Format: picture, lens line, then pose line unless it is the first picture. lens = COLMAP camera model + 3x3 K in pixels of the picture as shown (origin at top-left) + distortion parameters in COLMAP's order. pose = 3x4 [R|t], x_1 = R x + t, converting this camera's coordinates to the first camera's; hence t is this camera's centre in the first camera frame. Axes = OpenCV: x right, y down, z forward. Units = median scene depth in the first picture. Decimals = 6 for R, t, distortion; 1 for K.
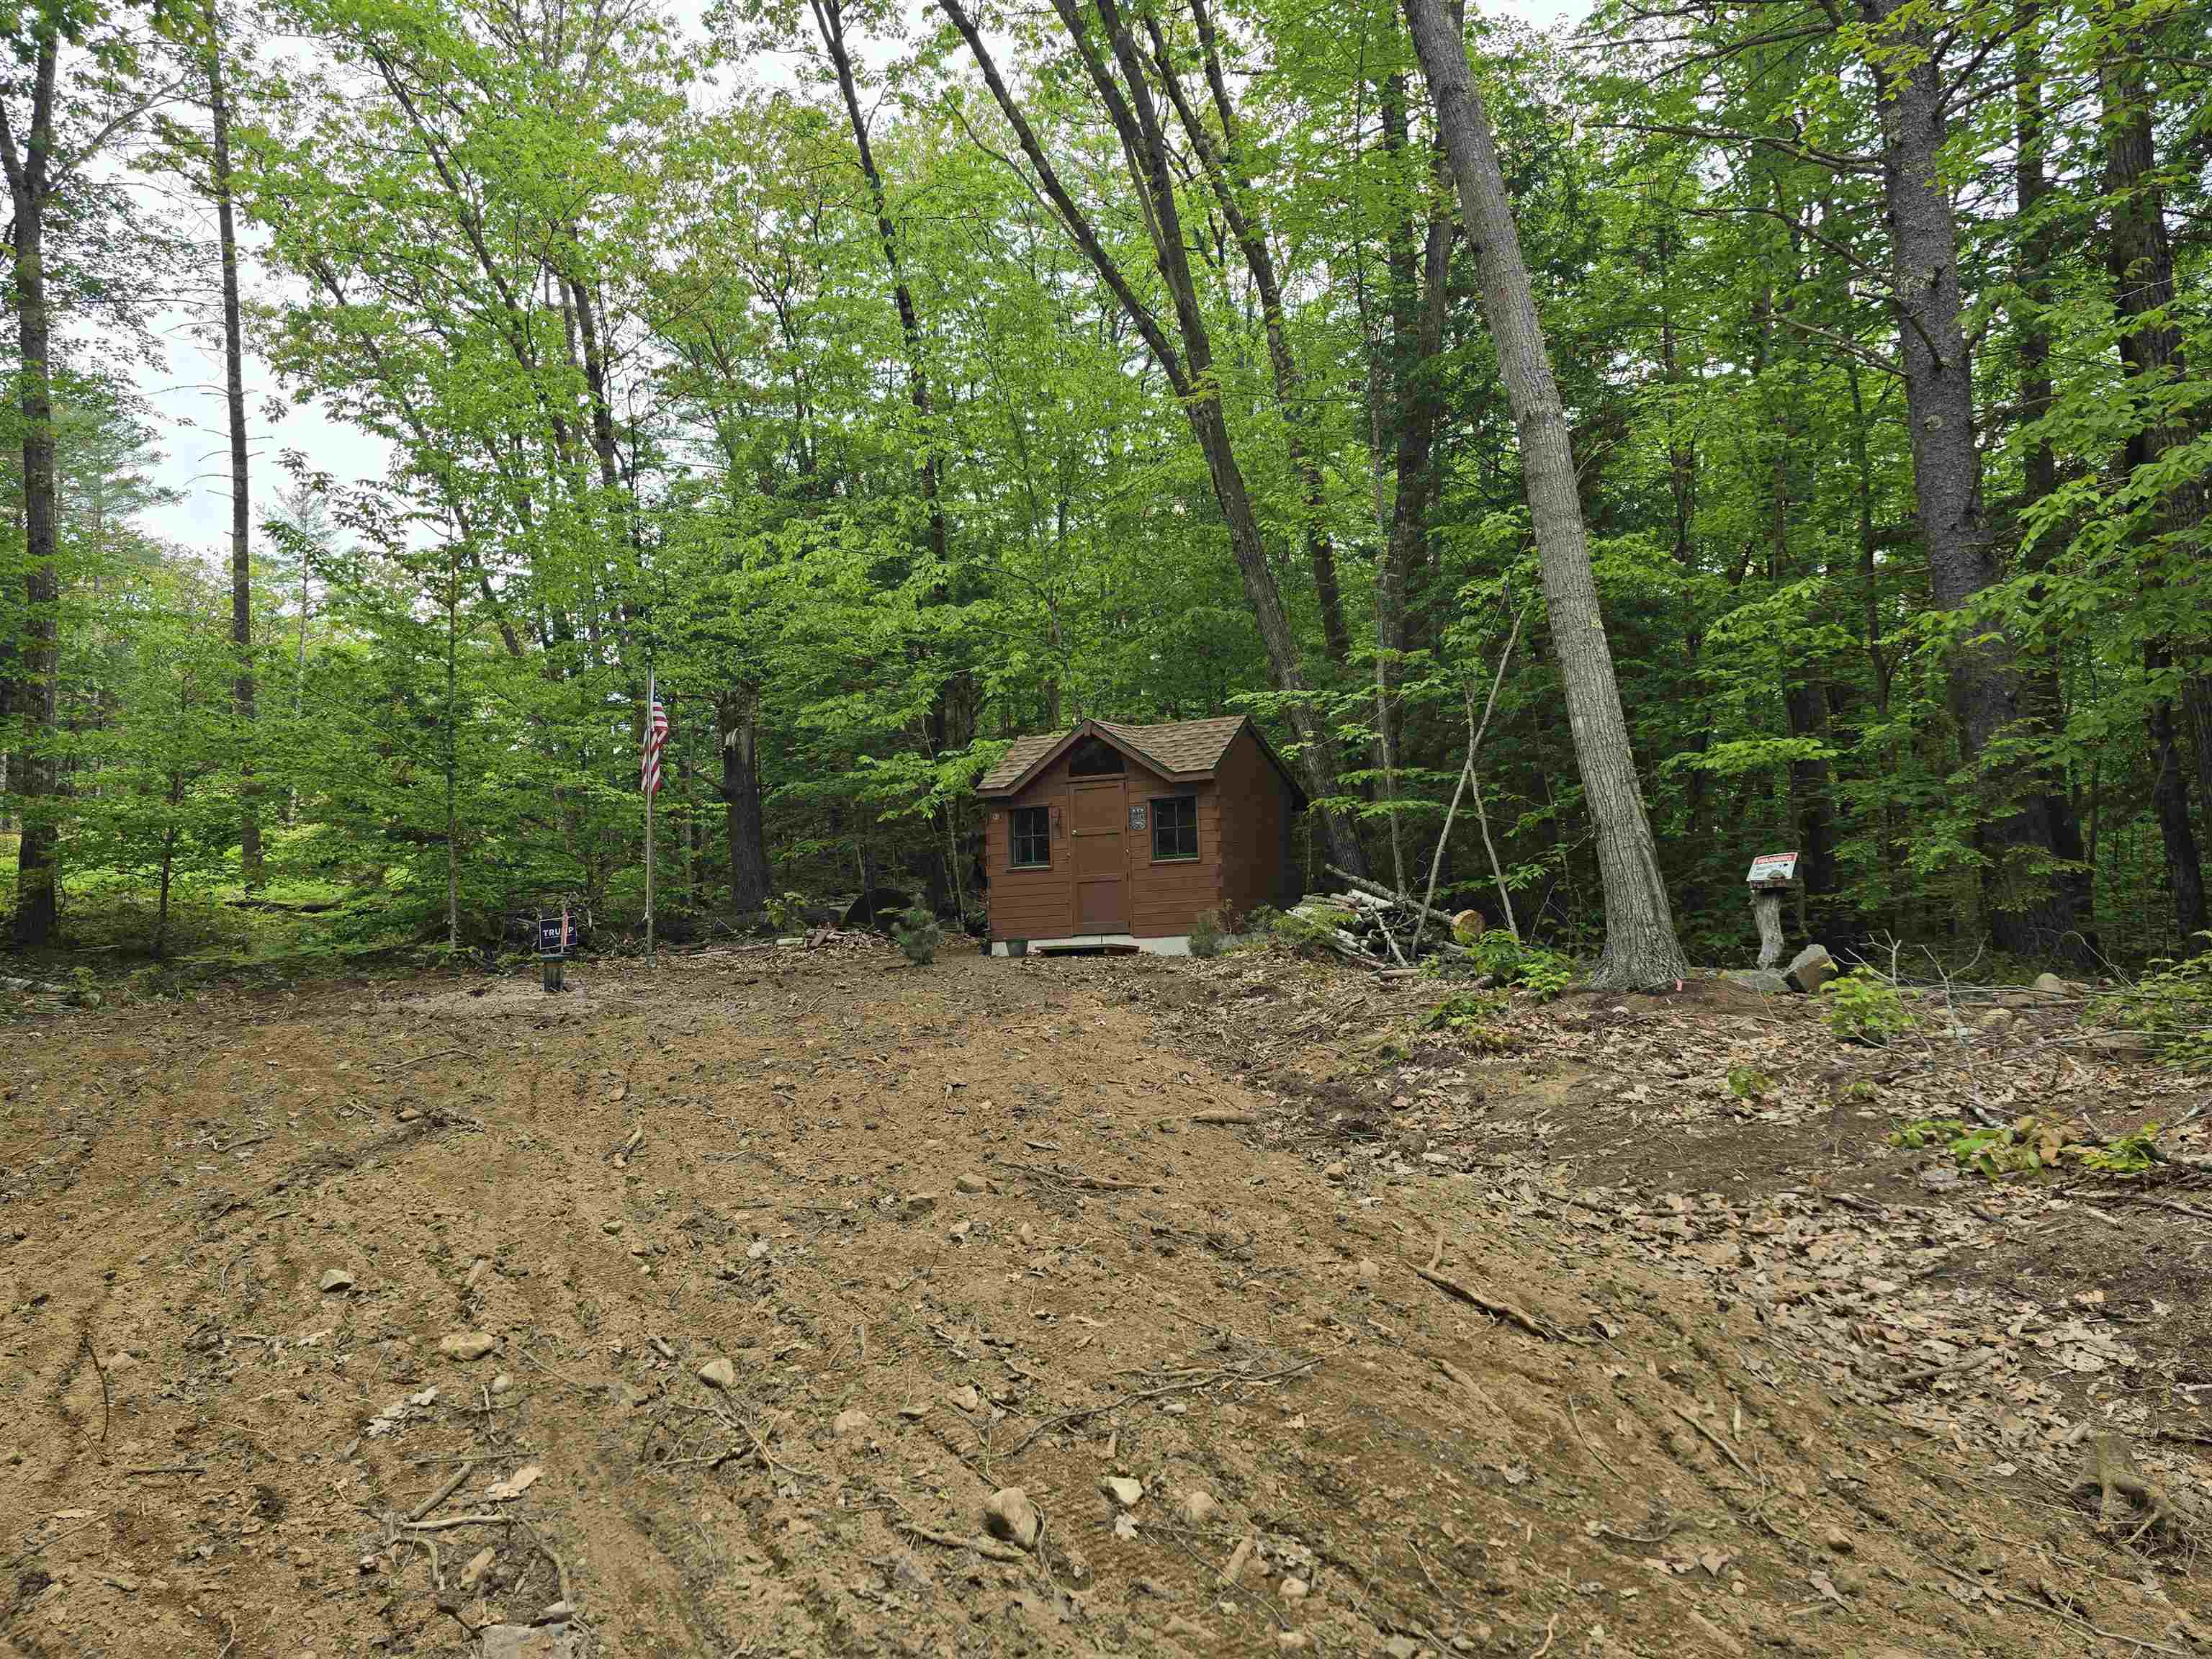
lens RADIAL K [[1493.1, 0, 1104.4], [0, 1493.1, 800.7], [0, 0, 1]] dist [0.079737, -0.077873]
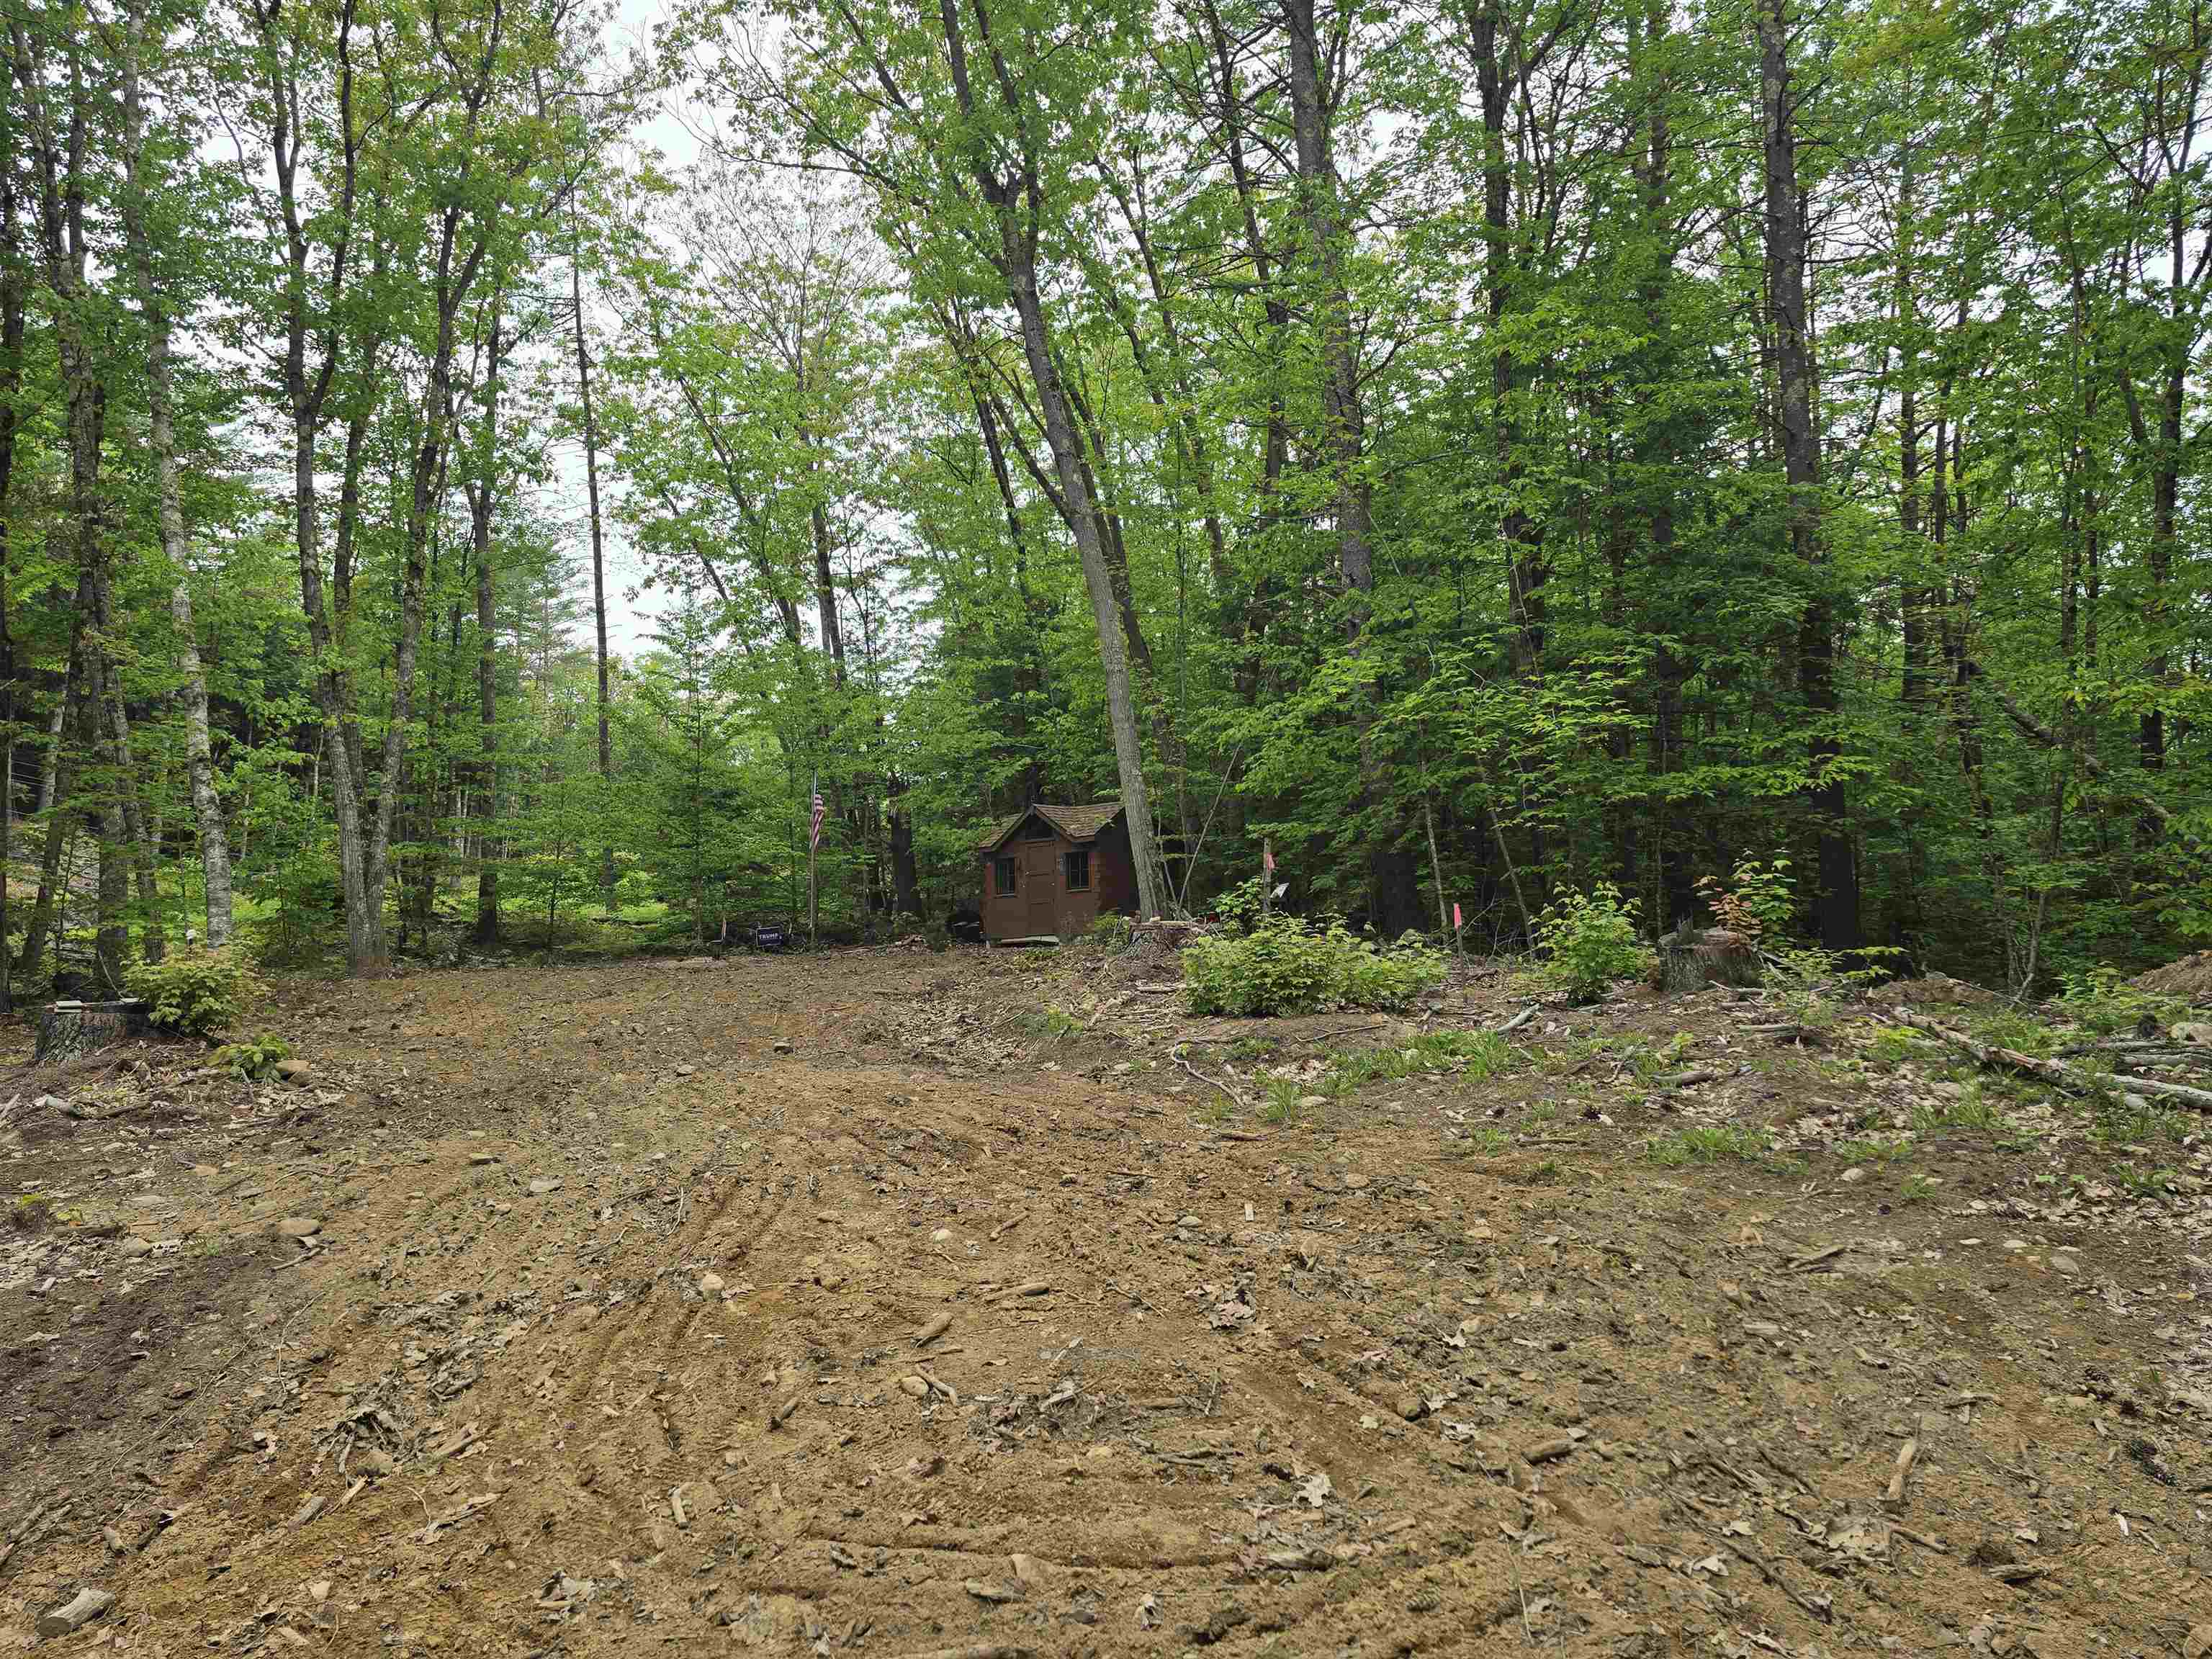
lens RADIAL K [[1493.1, 0, 1104.4], [0, 1493.1, 800.7], [0, 0, 1]] dist [0.079737, -0.077873]
pose [[0.969659, -0.020233, -0.243623, 0.360137], [0.018812, 0.999790, -0.008159, -0.033840], [0.243737, 0.003328, 0.969836, -0.453259]]
